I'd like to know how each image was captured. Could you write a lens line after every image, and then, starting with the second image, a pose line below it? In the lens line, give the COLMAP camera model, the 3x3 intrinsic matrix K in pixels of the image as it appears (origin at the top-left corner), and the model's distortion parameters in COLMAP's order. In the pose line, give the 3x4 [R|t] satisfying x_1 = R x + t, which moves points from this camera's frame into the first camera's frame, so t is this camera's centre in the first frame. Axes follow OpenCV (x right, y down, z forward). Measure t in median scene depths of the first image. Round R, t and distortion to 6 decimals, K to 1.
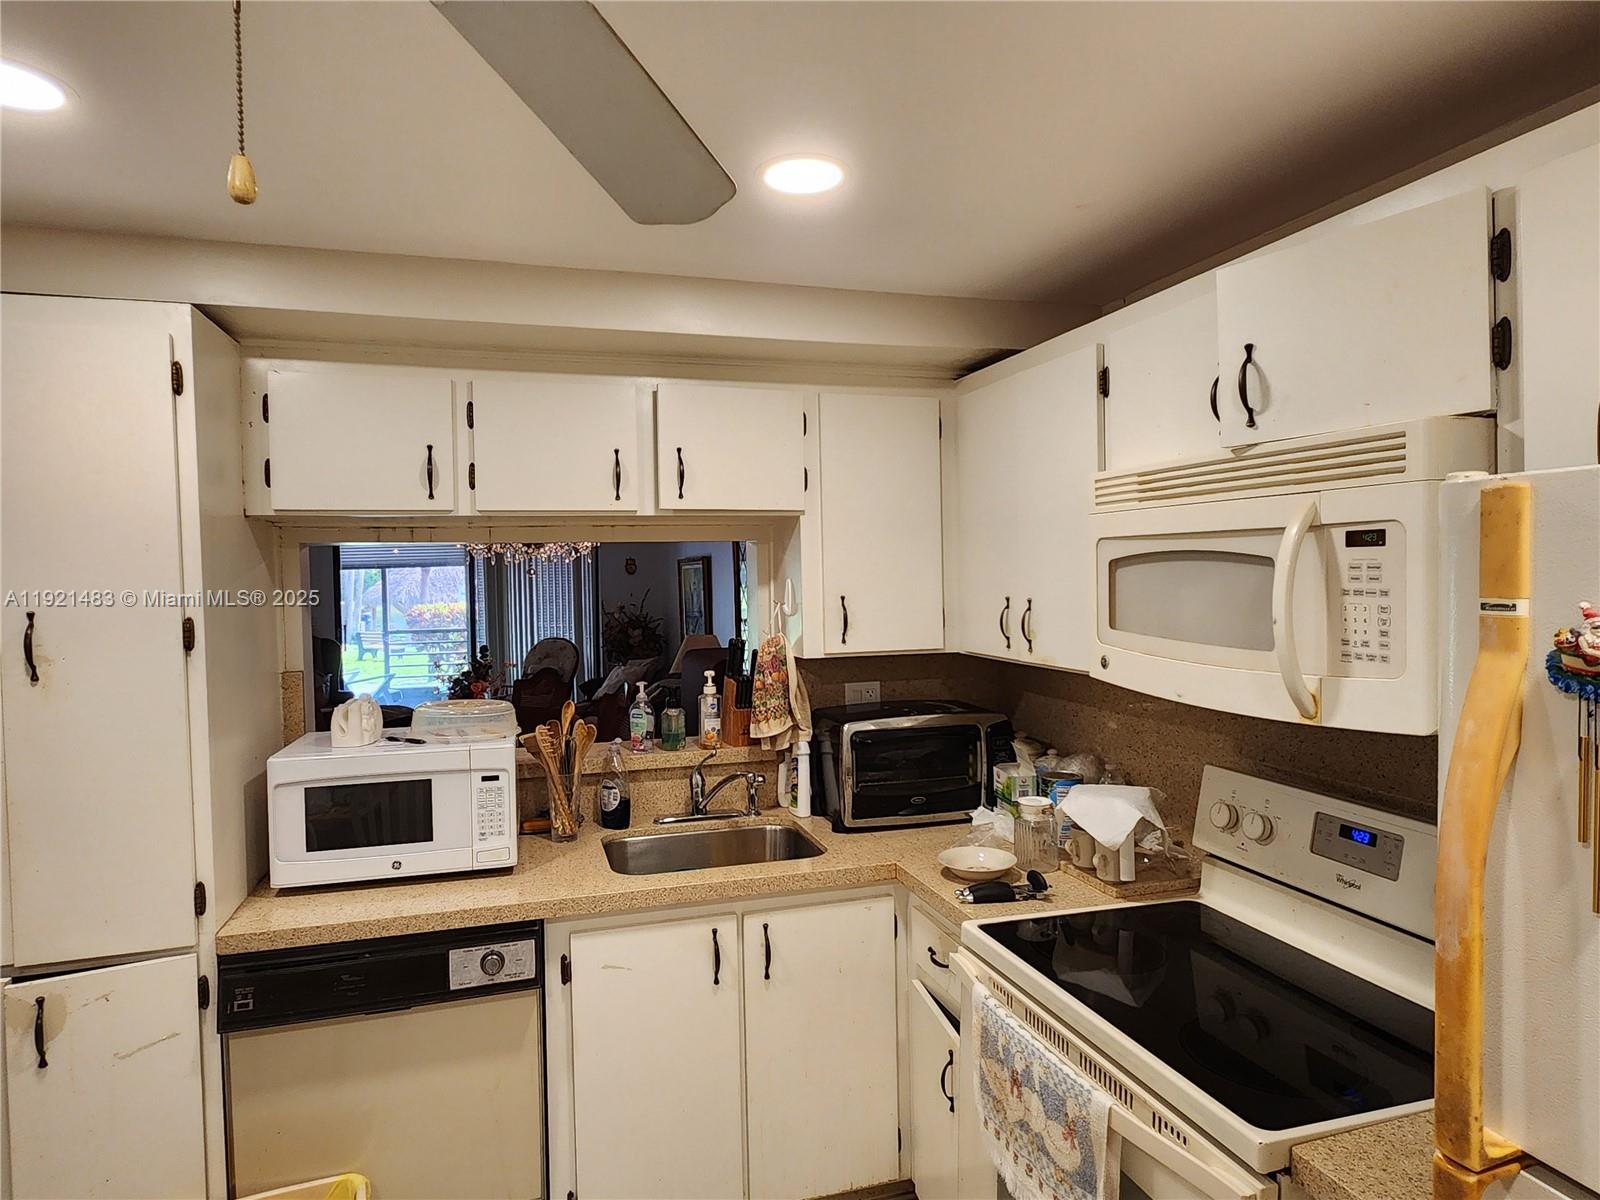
lens RADIAL K [[905.4, 0, 800.0], [0, 905.4, 600.0], [0, 0, 1]] dist [0.060881, 0.000177]
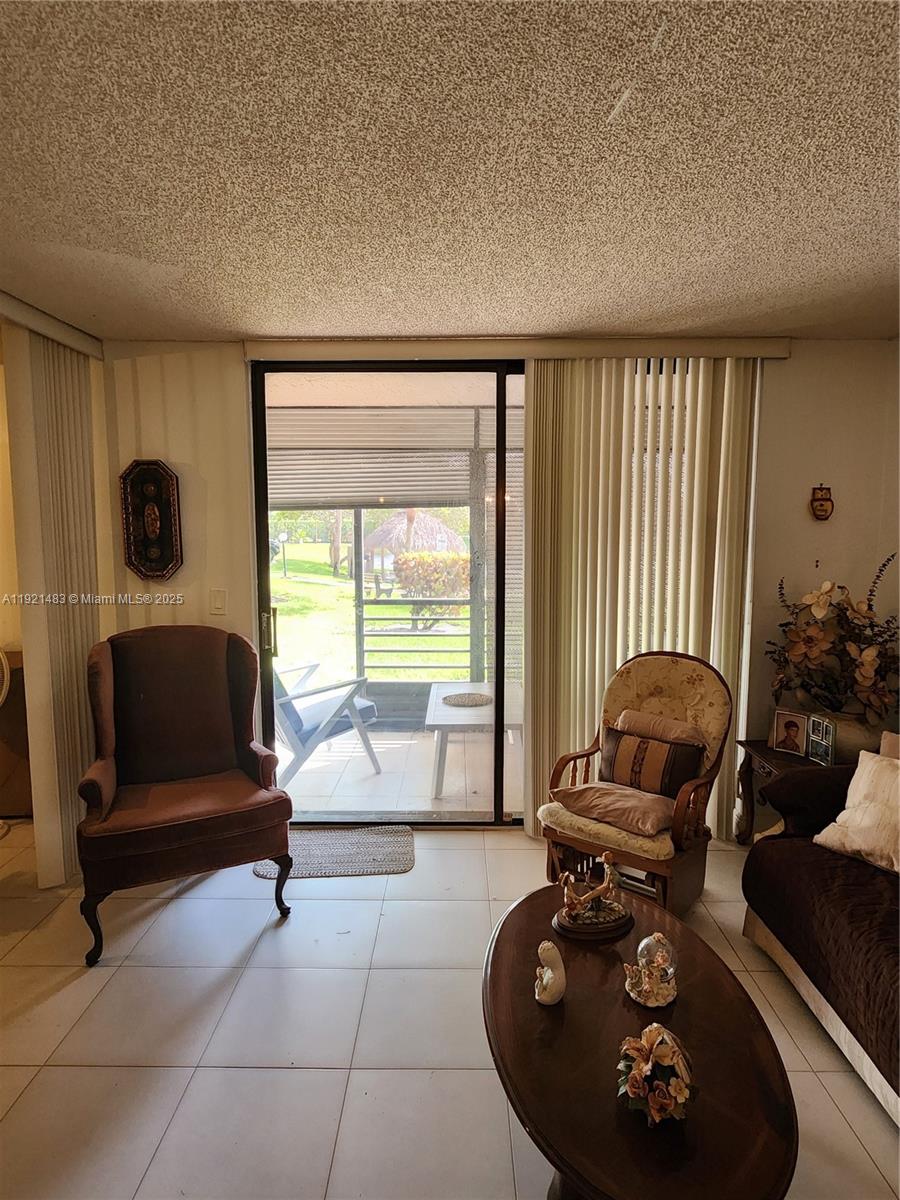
lens RADIAL K [[679.1, 0, 450.0], [0, 679.1, 600.0], [0, 0, 1]] dist [0.060881, 0.000177]
pose [[0.945567, 0.033270, -0.323722, -0.260257], [-0.005954, 0.996362, 0.085008, -0.015072], [0.325373, -0.078453, 0.942326, 0.639492]]
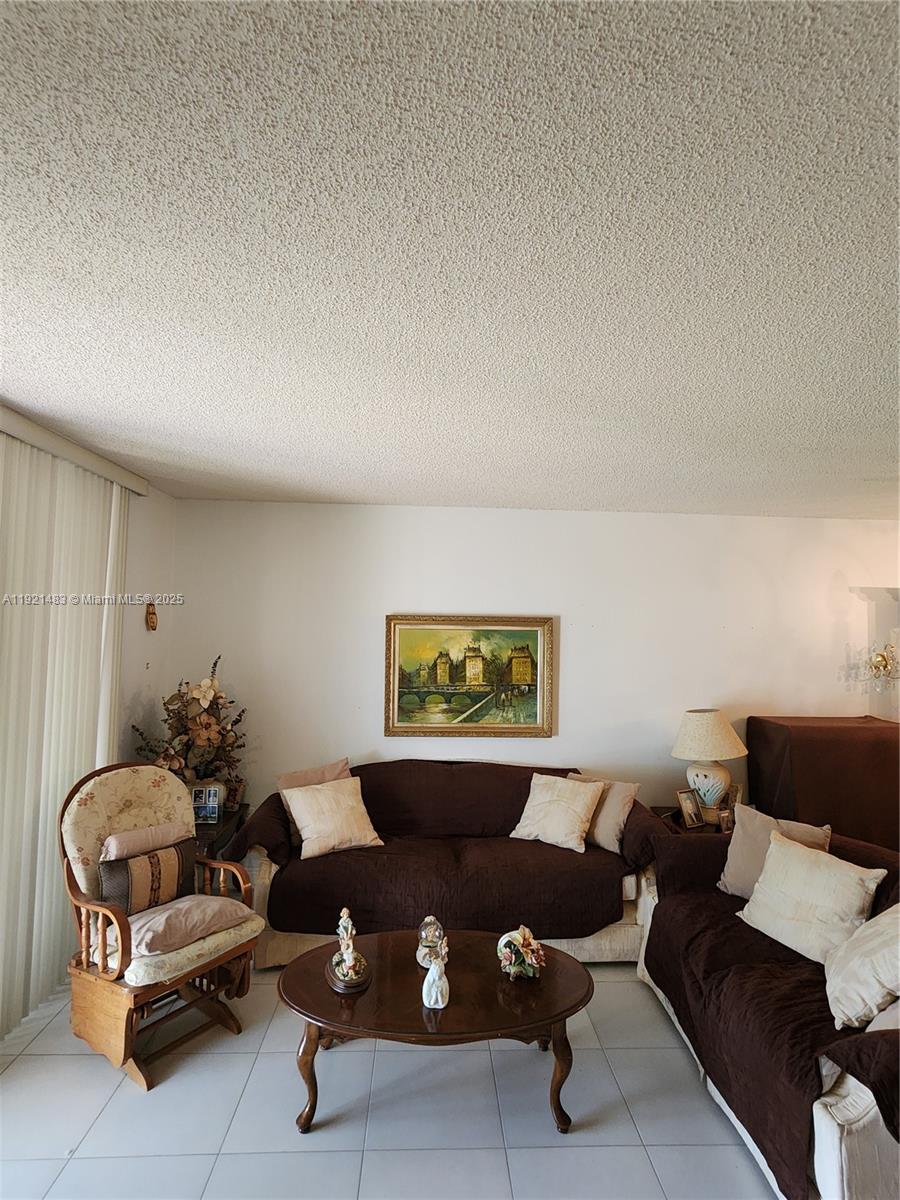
lens RADIAL K [[619.6, 0, 450.0], [0, 619.6, 600.0], [0, 0, 1]] dist [-0.000016, -0.000029]
pose [[0.272958, 0.047245, 0.960865, -0.528100], [0.000593, 0.998785, -0.049278, -0.026877], [-0.962026, 0.014021, 0.272598, 0.757102]]
